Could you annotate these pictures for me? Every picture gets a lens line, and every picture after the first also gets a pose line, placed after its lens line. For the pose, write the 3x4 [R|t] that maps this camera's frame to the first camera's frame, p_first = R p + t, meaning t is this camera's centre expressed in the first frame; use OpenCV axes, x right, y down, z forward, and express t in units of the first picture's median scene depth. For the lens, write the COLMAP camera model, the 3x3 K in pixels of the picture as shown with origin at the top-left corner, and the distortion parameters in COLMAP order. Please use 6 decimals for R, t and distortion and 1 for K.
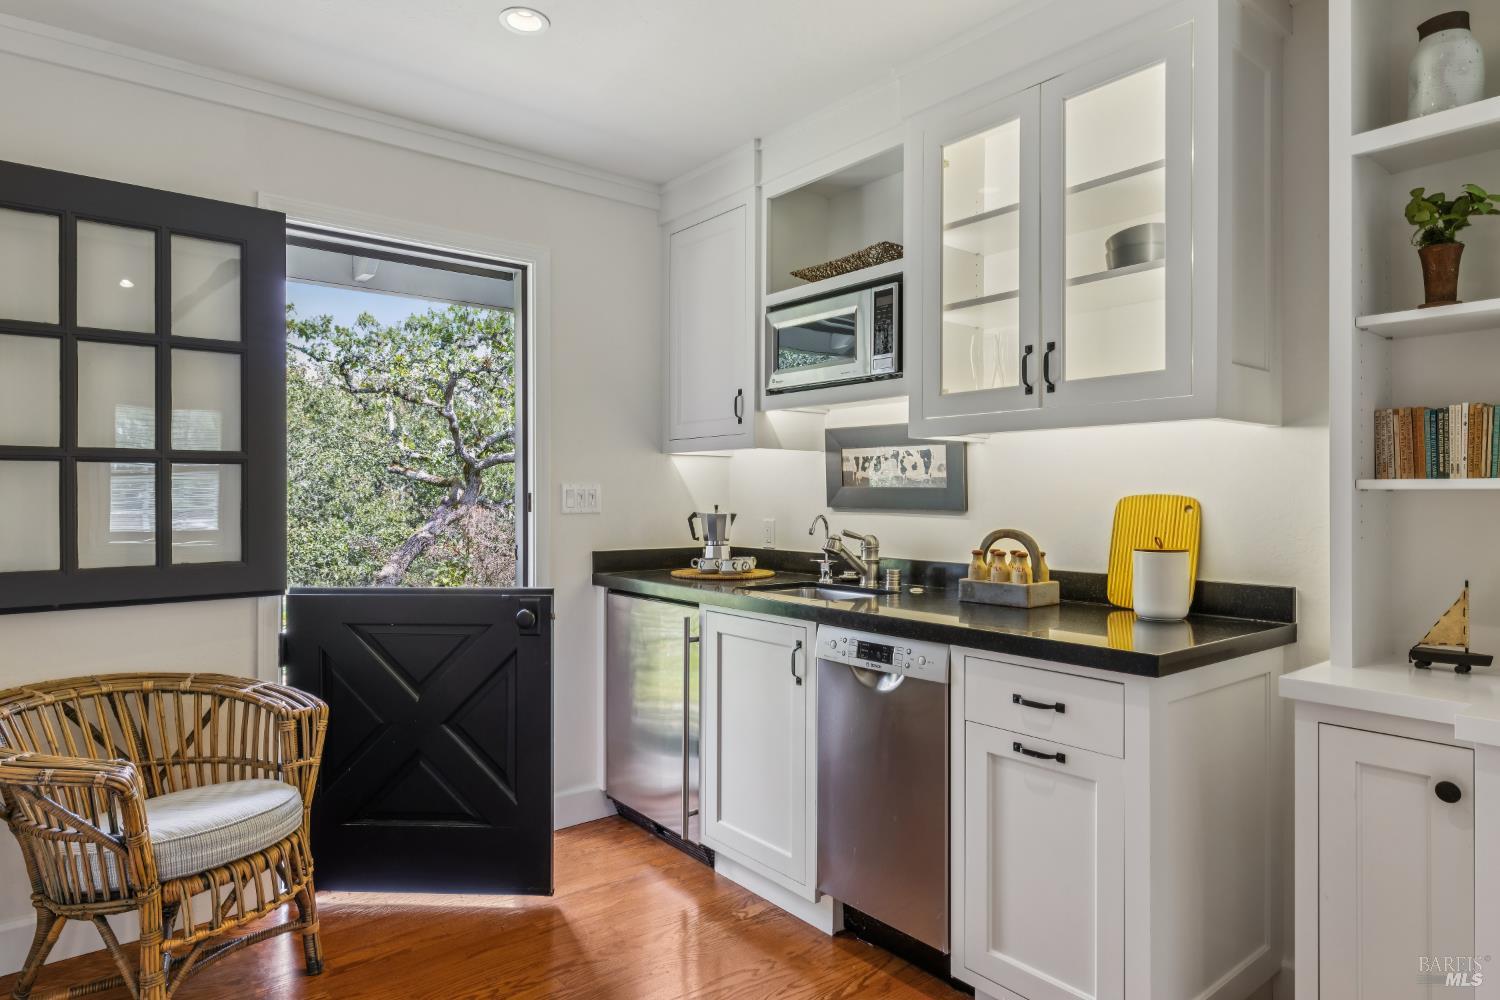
lens RADIAL K [[886.3, 0, 750.1], [0, 886.3, 499.2], [0, 0, 1]] dist [-0.005738, -0.001651]
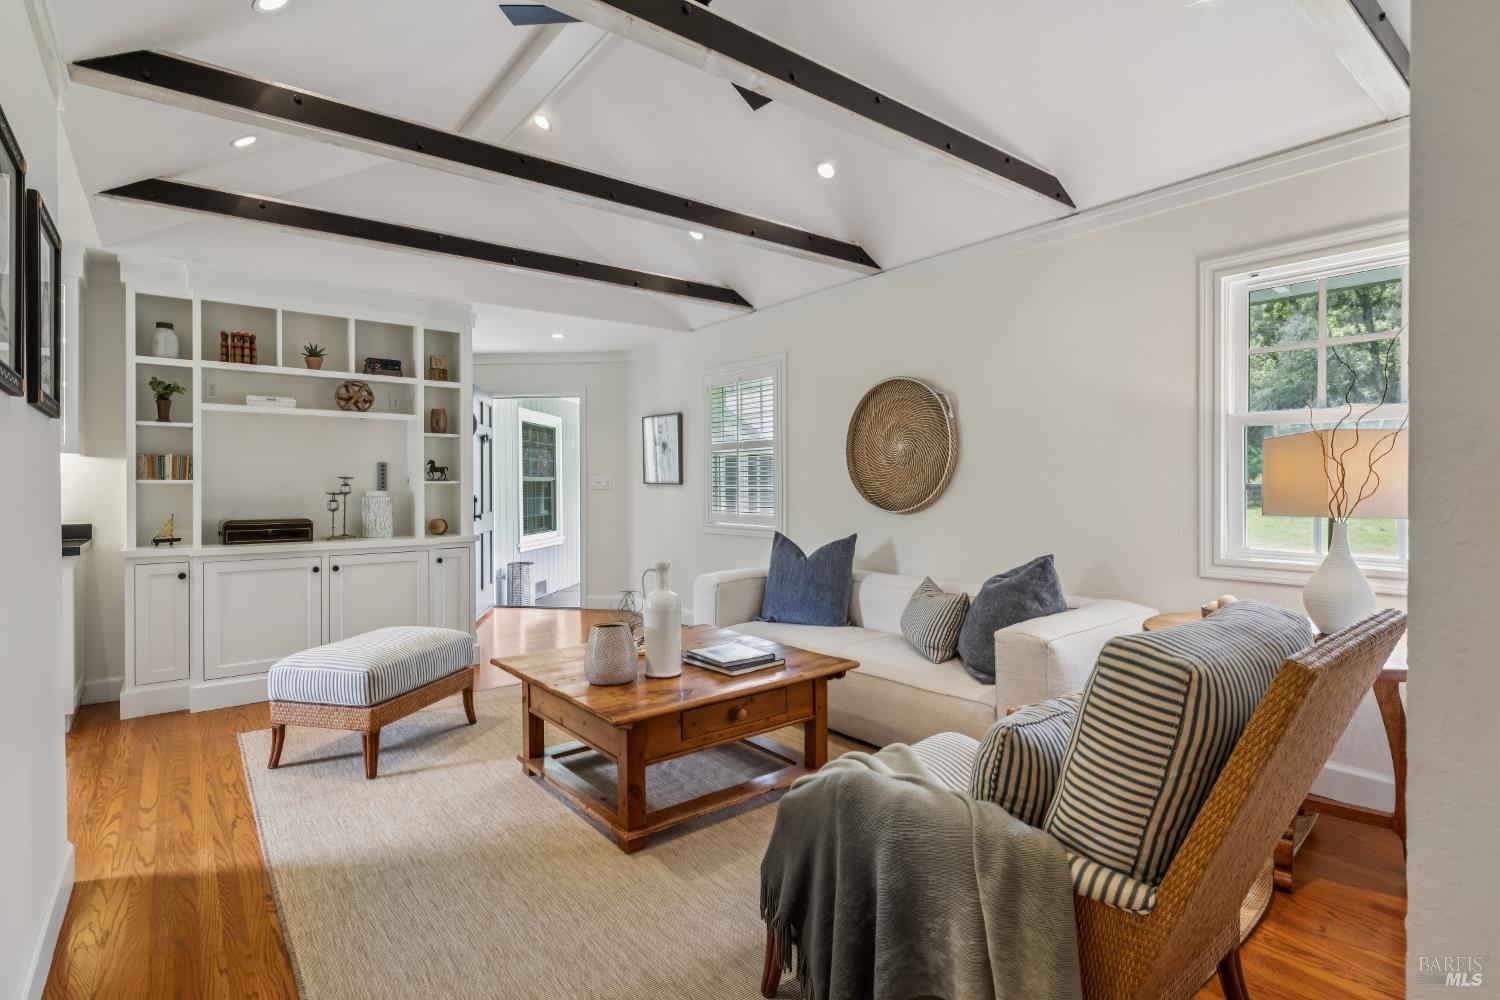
lens RADIAL K [[713.8, 0, 745.5], [0, 713.8, 488.9], [0, 0, 1]] dist [0.002870, 0.000239]
pose [[0.006833, -0.008995, 0.999936, -1.571200], [0.001123, 0.999959, 0.008987, -0.012311], [-0.999976, 0.001061, 0.006843, -0.945543]]
